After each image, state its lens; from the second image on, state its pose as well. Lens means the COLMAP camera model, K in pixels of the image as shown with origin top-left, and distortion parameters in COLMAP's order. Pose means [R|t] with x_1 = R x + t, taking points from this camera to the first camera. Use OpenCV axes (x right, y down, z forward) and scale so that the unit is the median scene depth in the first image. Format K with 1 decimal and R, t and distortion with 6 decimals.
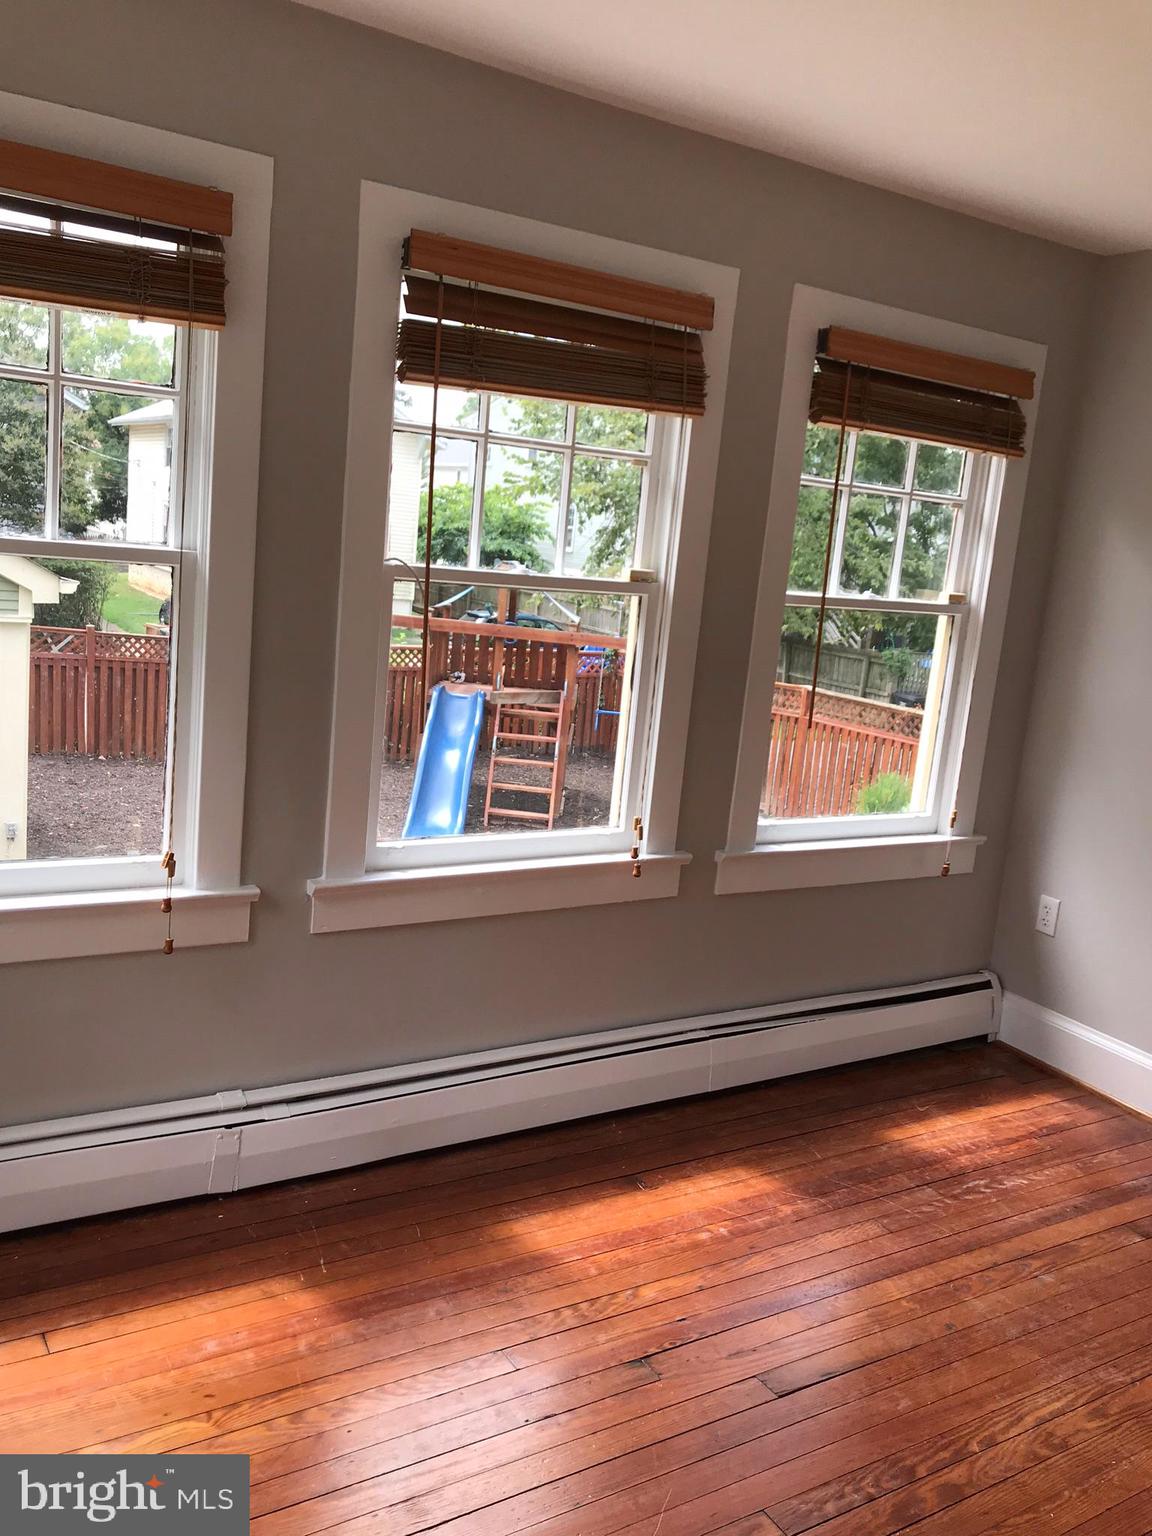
lens RADIAL K [[1283.2, 0, 576.0], [0, 1283.2, 768.0], [0, 0, 1]] dist [0.009684, -0.000611]
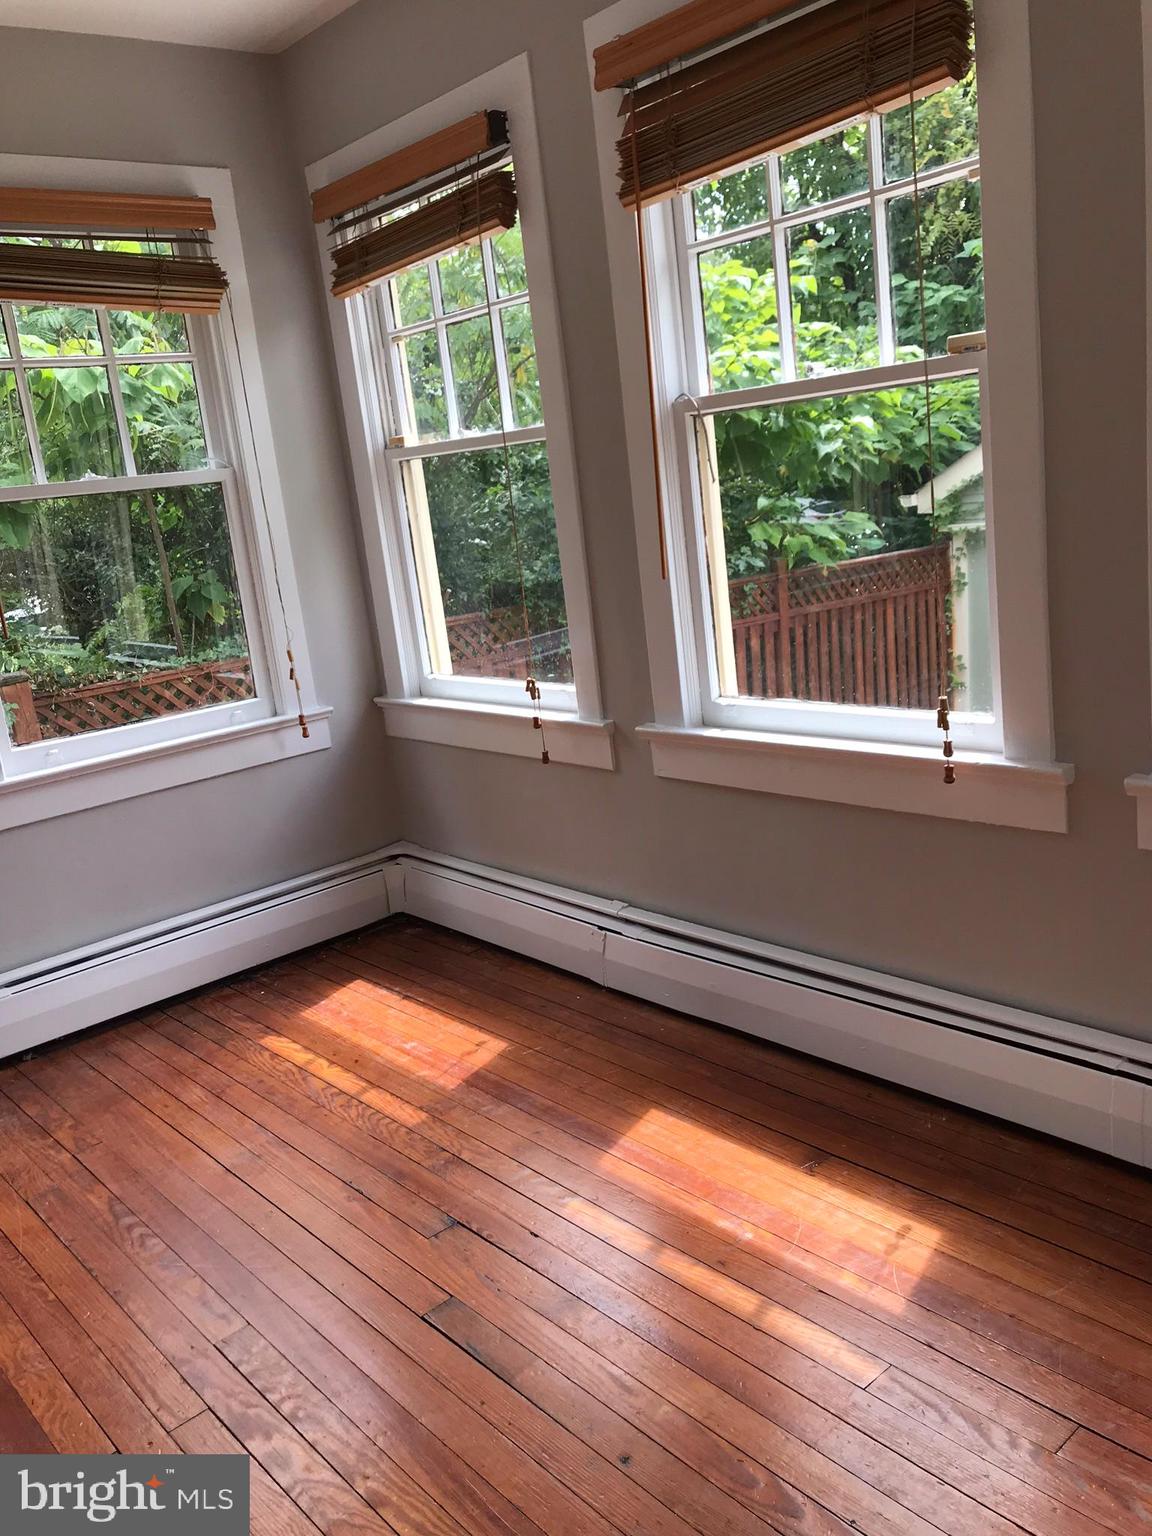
lens RADIAL K [[1283.2, 0, 576.0], [0, 1283.2, 768.0], [0, 0, 1]] dist [0.009684, -0.000611]
pose [[0.144858, 0.121889, -0.981916, 0.792471], [-0.054828, 0.991847, 0.115033, 0.006094], [0.987932, 0.037173, 0.150360, 0.762733]]
